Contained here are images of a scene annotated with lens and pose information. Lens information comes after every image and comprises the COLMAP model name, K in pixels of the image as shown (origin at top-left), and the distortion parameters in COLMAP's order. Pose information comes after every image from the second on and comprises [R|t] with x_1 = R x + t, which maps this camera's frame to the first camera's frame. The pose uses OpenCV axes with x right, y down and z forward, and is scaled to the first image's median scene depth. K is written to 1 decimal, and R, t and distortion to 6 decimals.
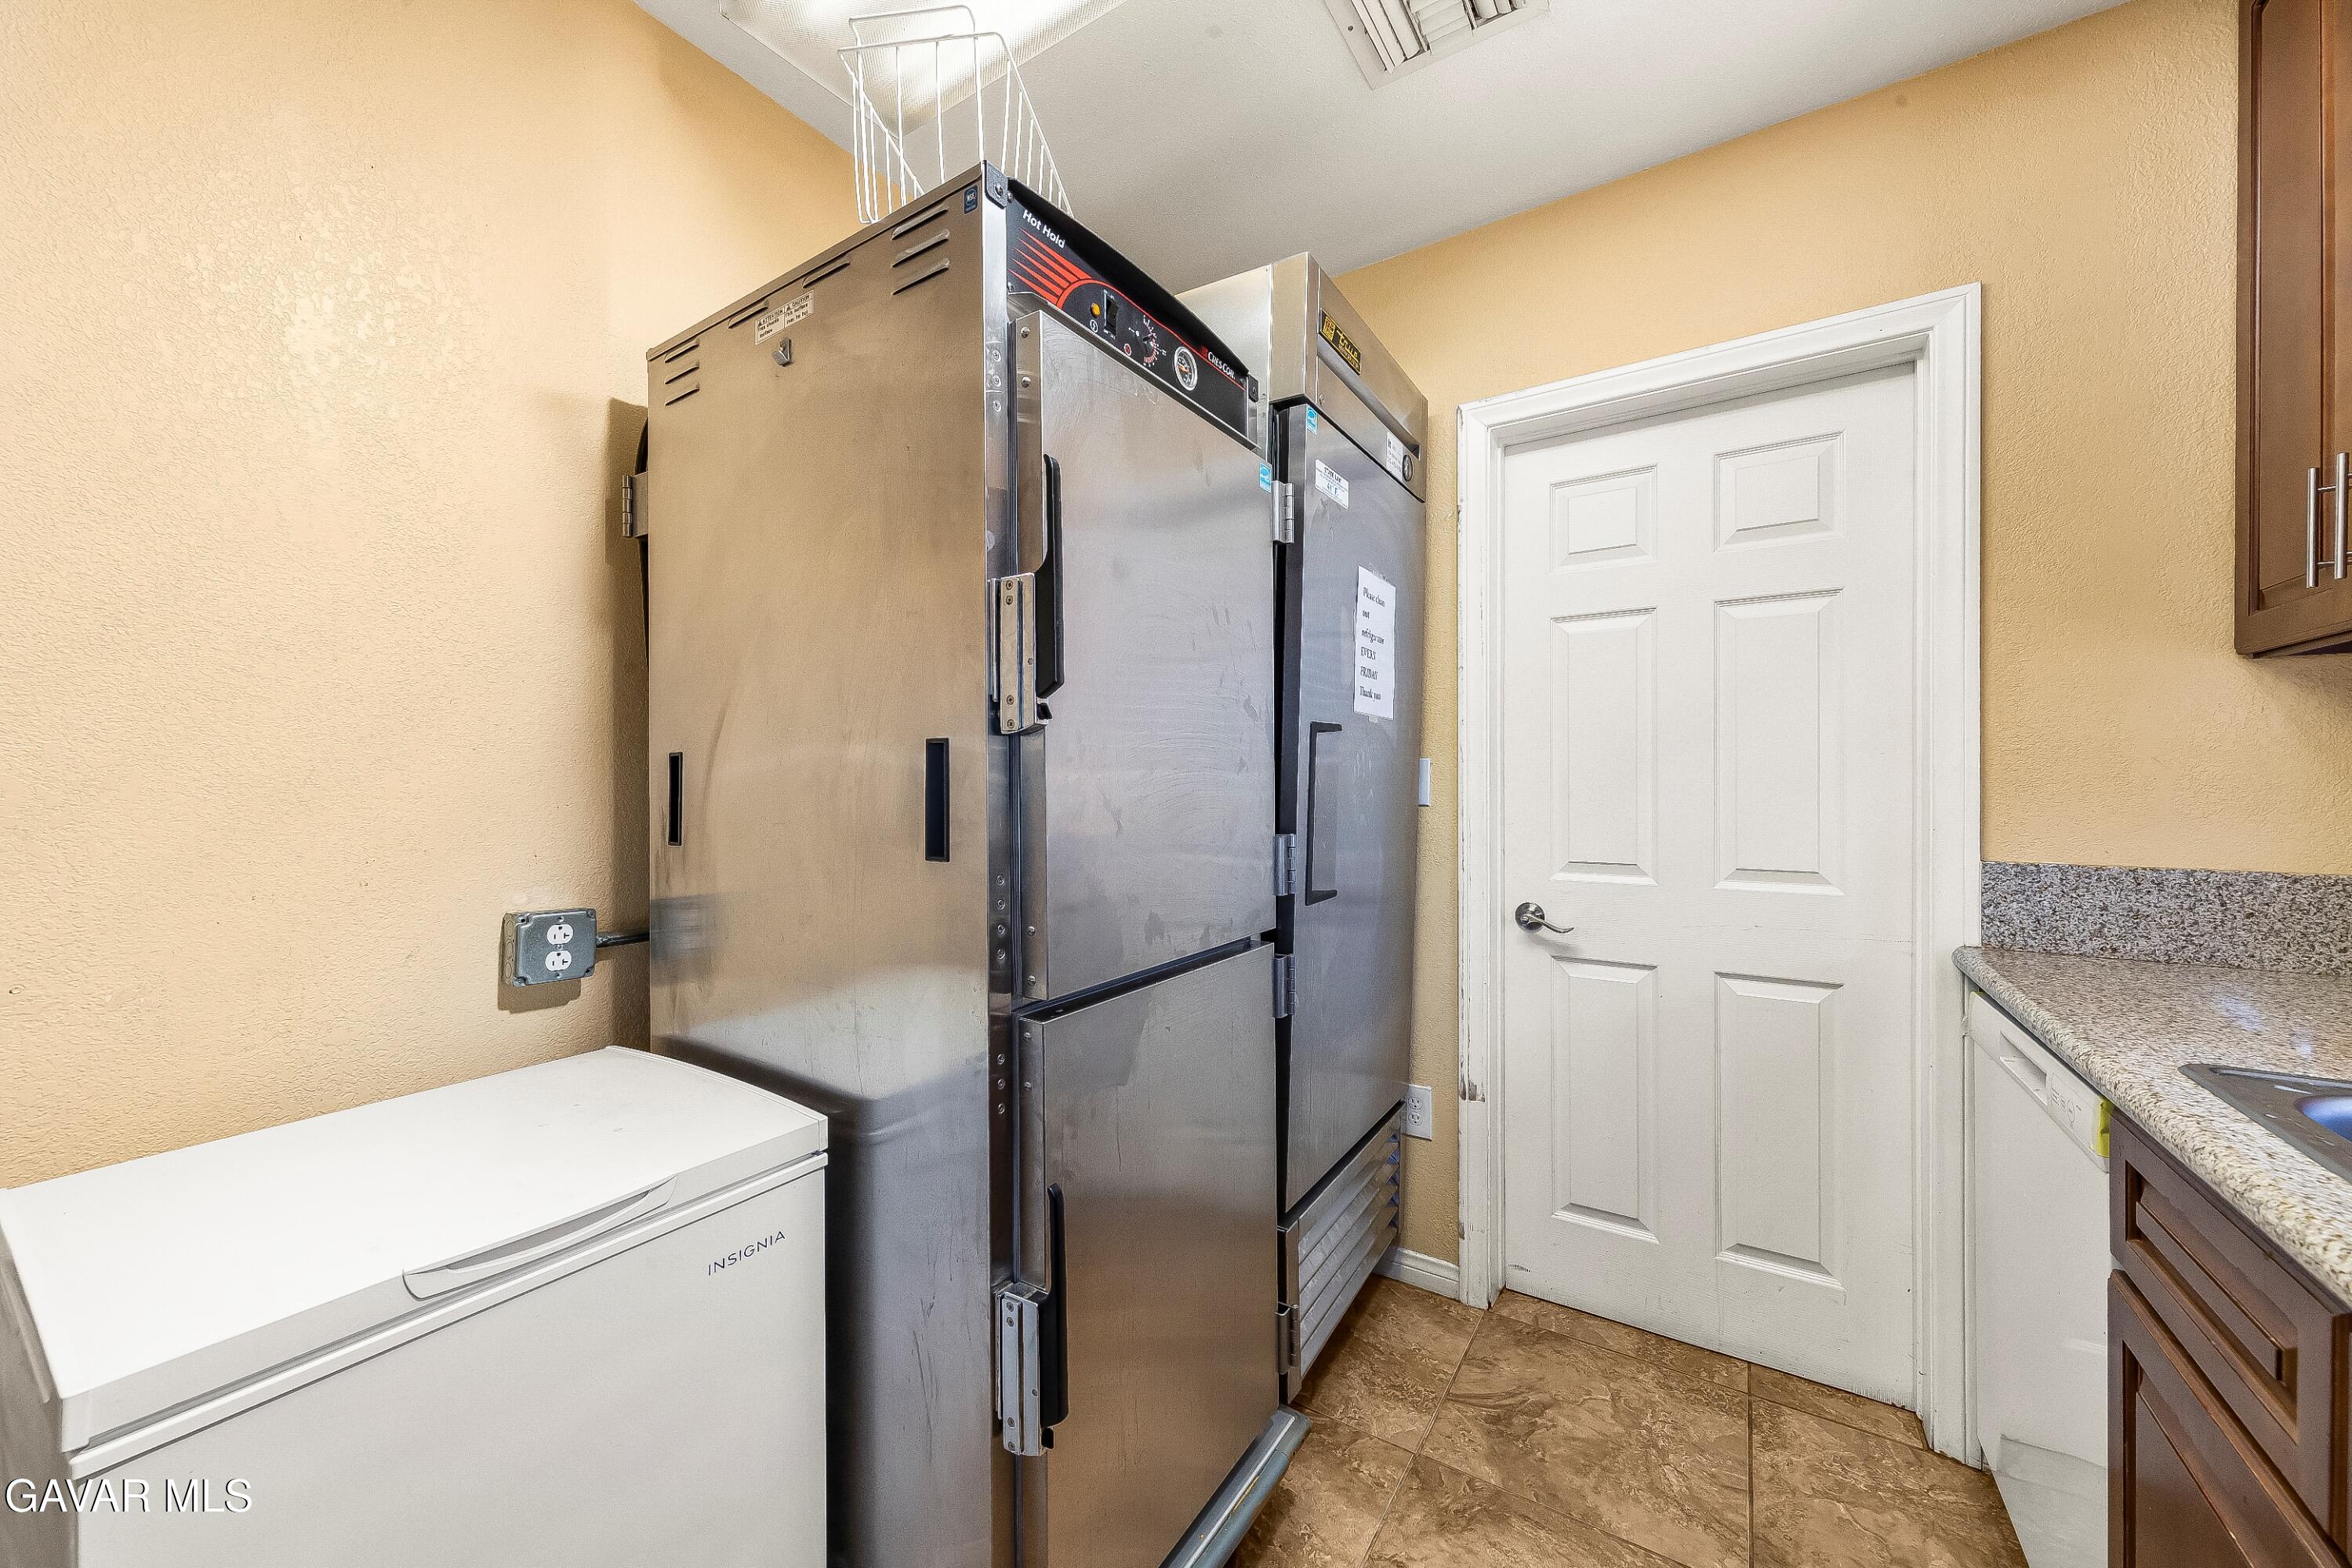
lens RADIAL K [[866.4, 0, 1176.0], [0, 866.4, 784.0], [0, 0, 1]] dist [-0.000418, -0.000098]
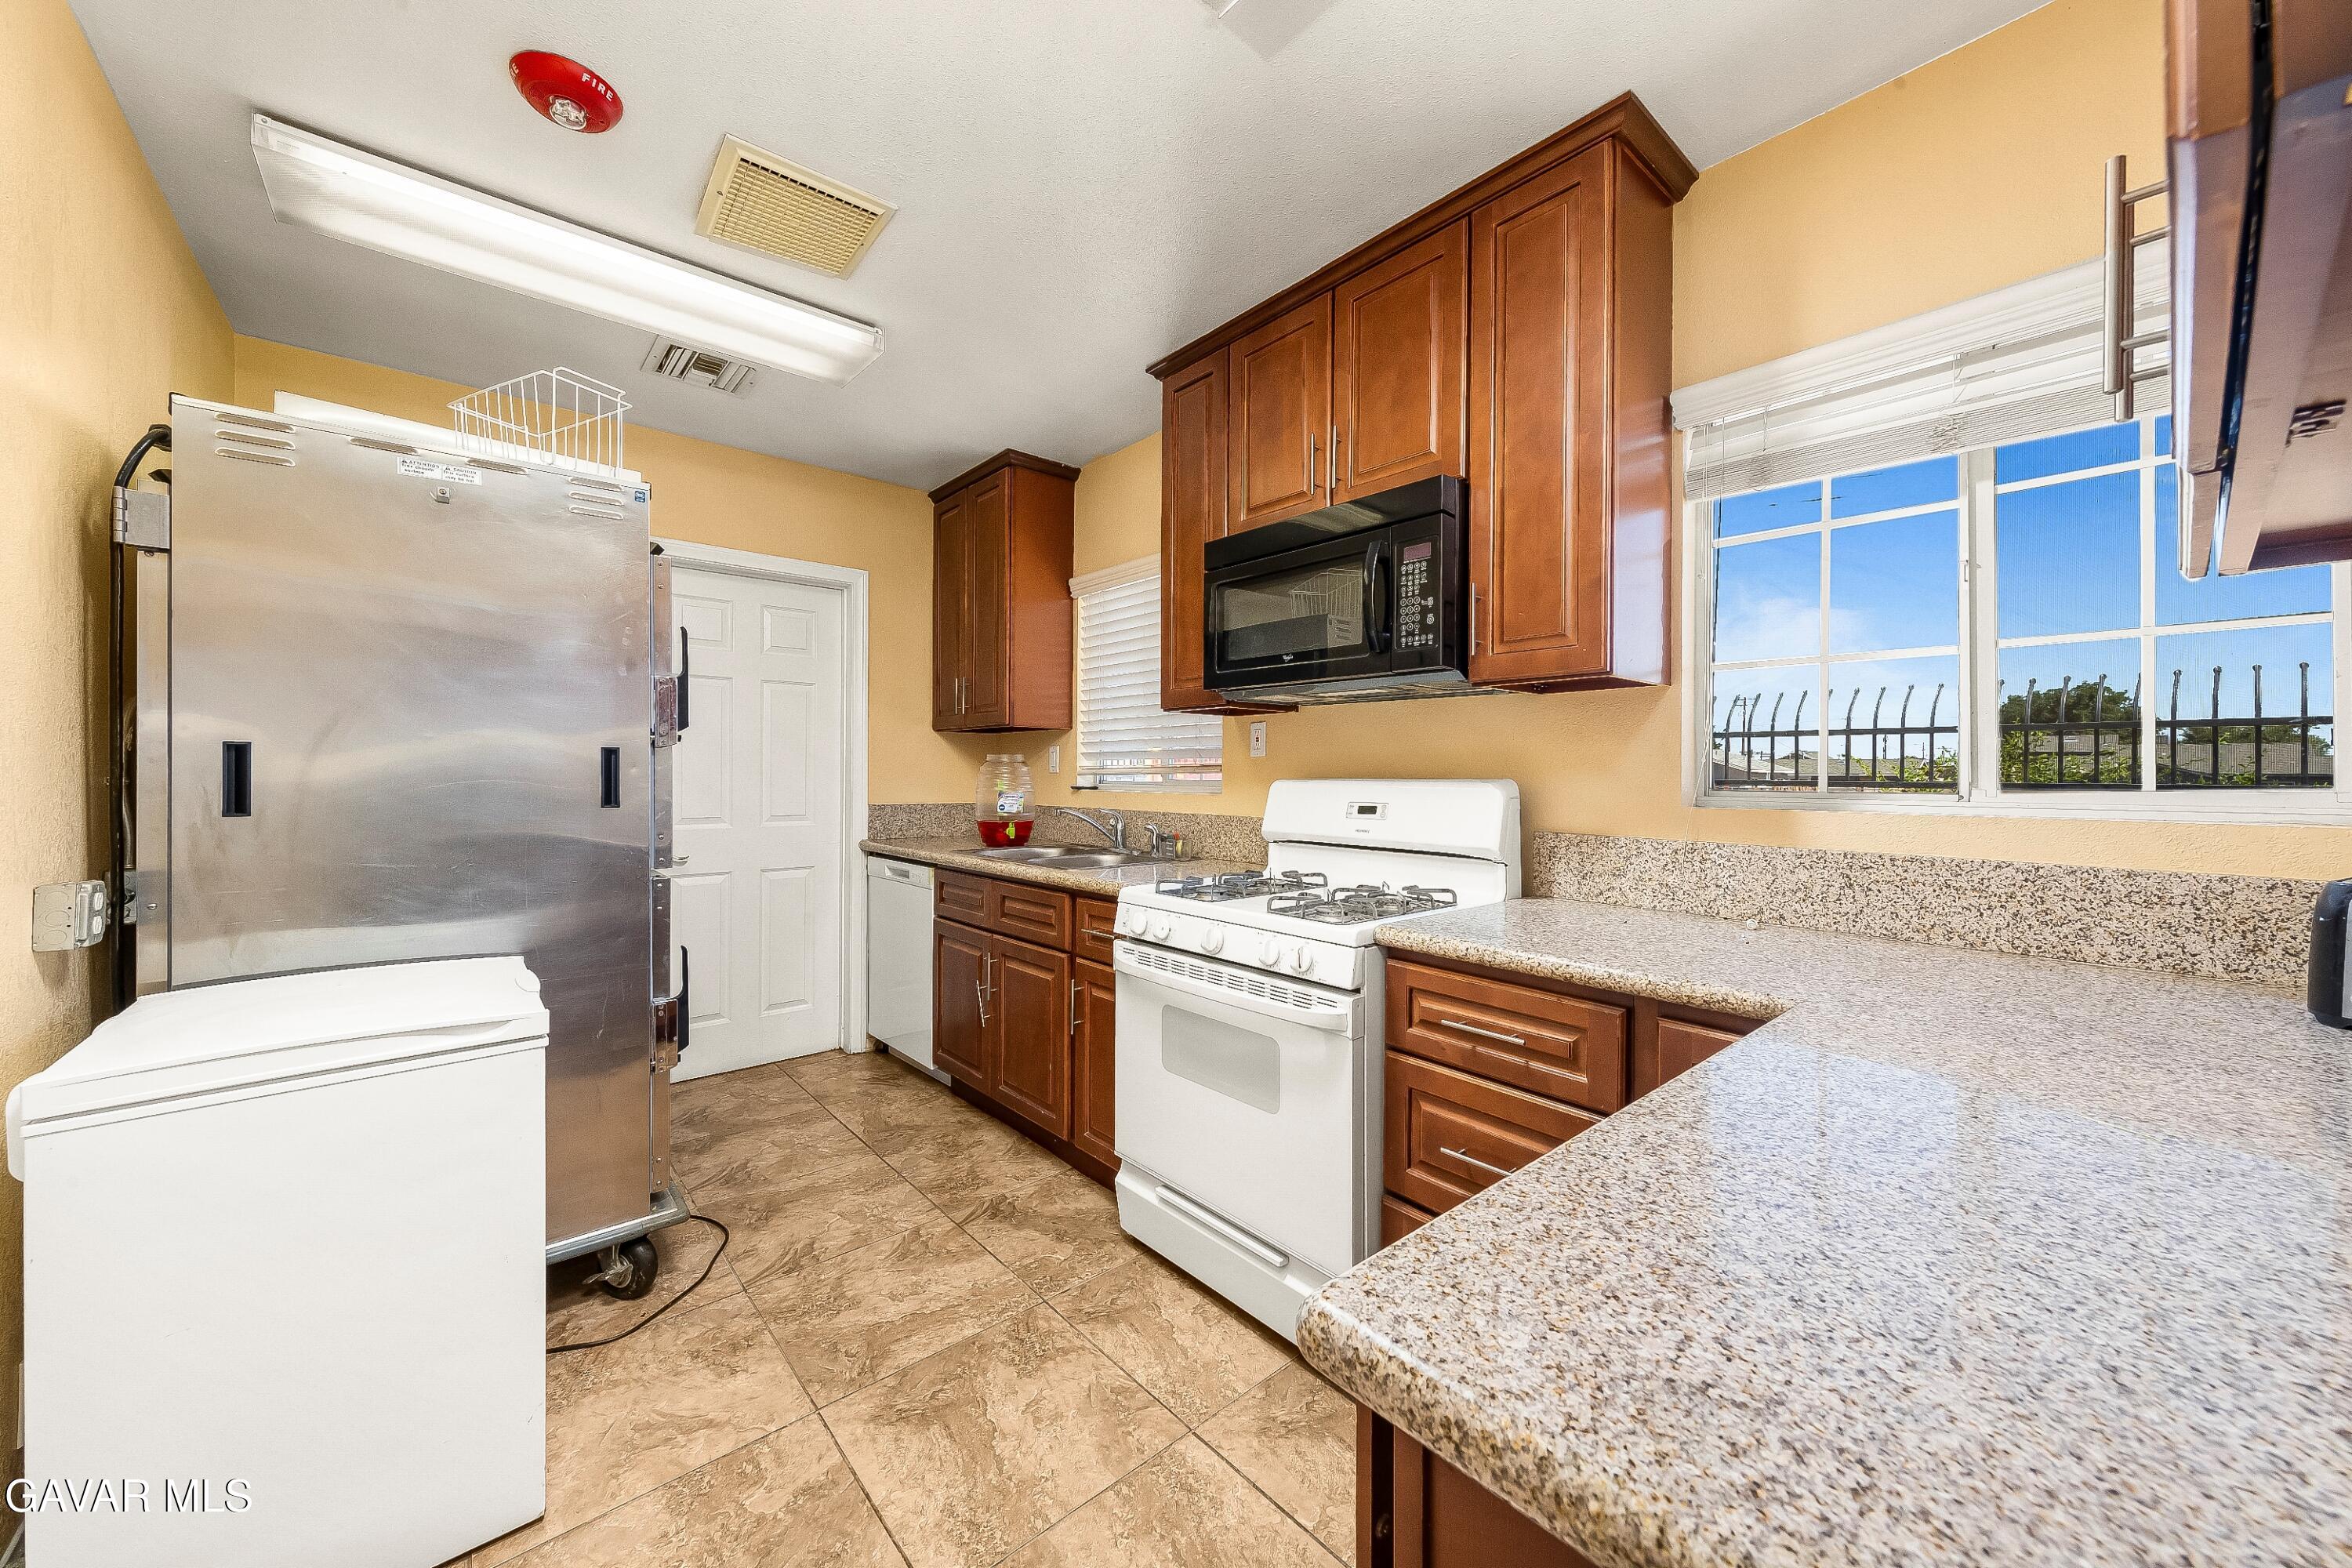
lens RADIAL K [[866.4, 0, 1176.0], [0, 866.4, 784.0], [0, 0, 1]] dist [-0.000418, -0.000098]
pose [[0.280189, -0.005121, 0.959931, -1.206548], [-0.004283, 0.999969, 0.006585, 0.010485], [-0.959935, -0.005956, 0.280159, -0.543433]]
